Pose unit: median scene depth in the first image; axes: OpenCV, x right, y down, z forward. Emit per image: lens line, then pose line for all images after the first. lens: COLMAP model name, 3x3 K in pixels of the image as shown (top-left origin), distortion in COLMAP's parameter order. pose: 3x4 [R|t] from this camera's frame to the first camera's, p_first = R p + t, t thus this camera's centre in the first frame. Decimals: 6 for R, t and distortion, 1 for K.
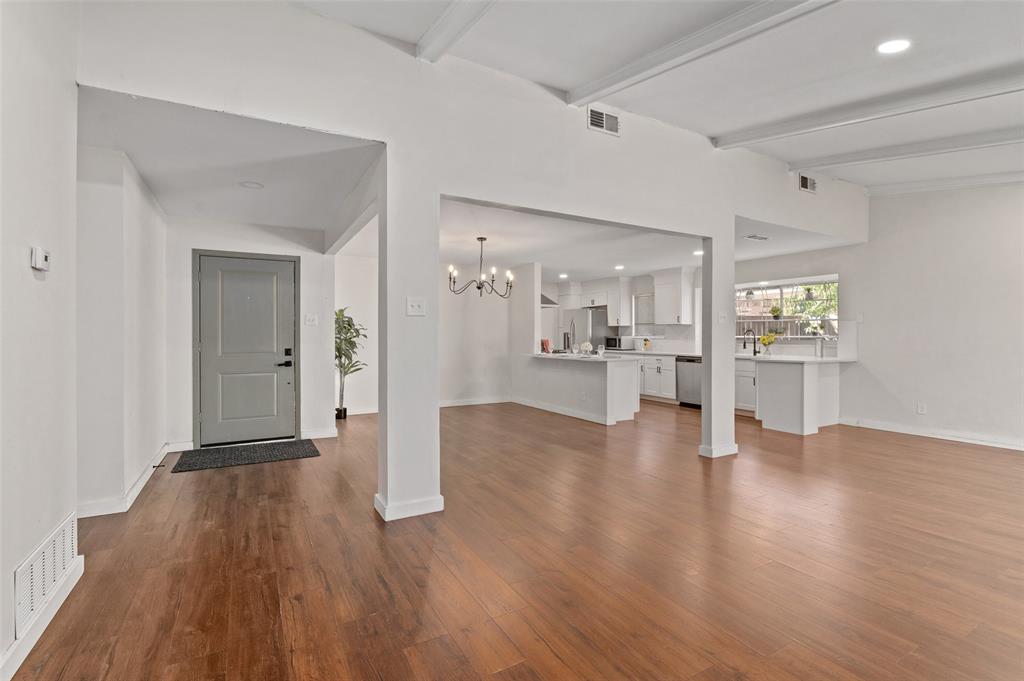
lens RADIAL K [[466.0, 0, 514.3], [0, 466.0, 336.9], [0, 0, 1]] dist [-0.008161, 0.000333]
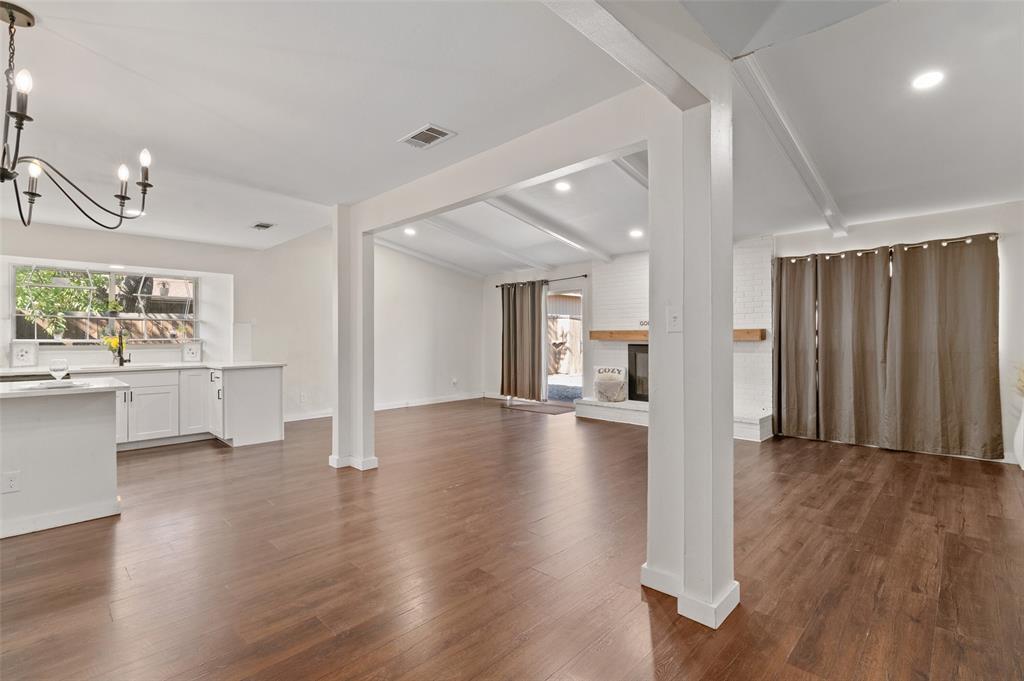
lens RADIAL K [[469.8, 0, 508.3], [0, 469.8, 334.4], [0, 0, 1]] dist [-0.003339, 0.000147]
pose [[-0.272414, 0.006167, 0.962160, -0.330352], [0.005241, 0.999974, -0.004925, -0.002041], [-0.962166, 0.003701, -0.272440, 0.581967]]
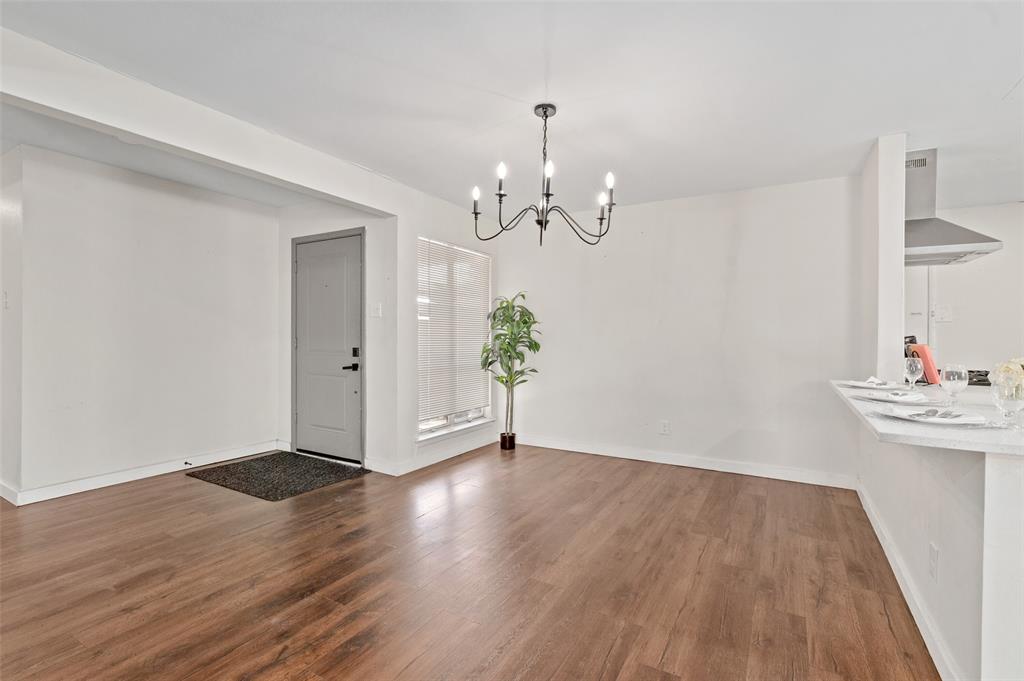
lens RADIAL K [[470.5, 0, 510.3], [0, 470.5, 332.2], [0, 0, 1]] dist [-0.003545, 0.000197]
pose [[0.504506, 0.000891, -0.863408, 0.220102], [-0.007492, 0.999966, -0.003346, 0.000285], [0.863376, 0.008156, 0.504496, 0.560896]]
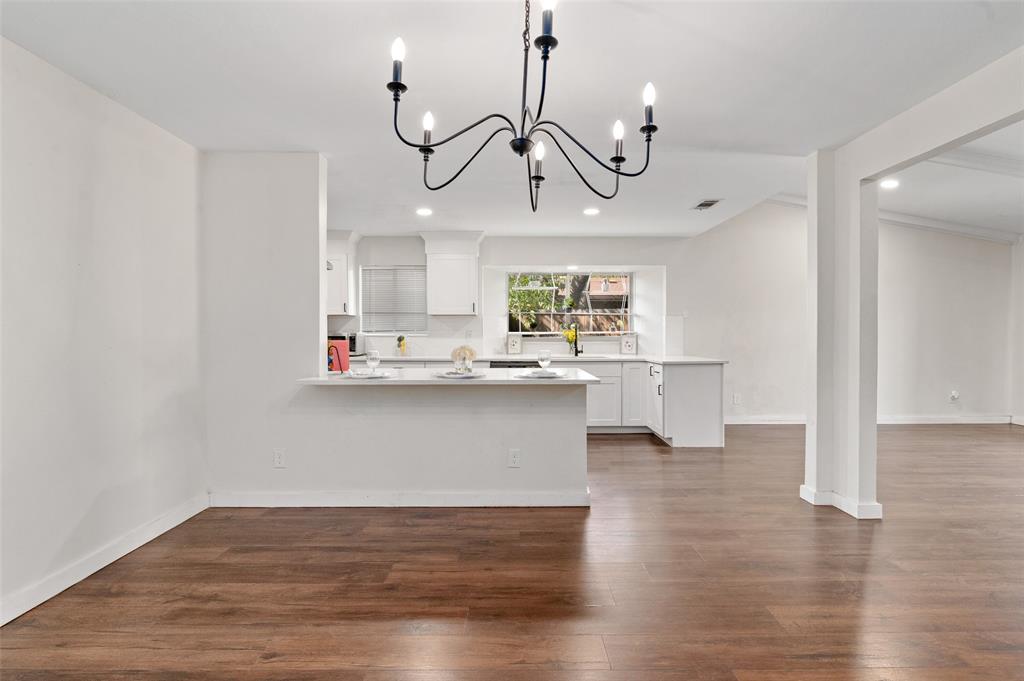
lens RADIAL K [[470.5, 0, 510.3], [0, 470.5, 332.2], [0, 0, 1]] dist [-0.003545, 0.000197]
pose [[0.496743, -0.002048, 0.867895, -0.234484], [0.004088, 0.999992, 0.000020, -0.001667], [-0.867888, 0.003538, 0.496747, 0.652499]]
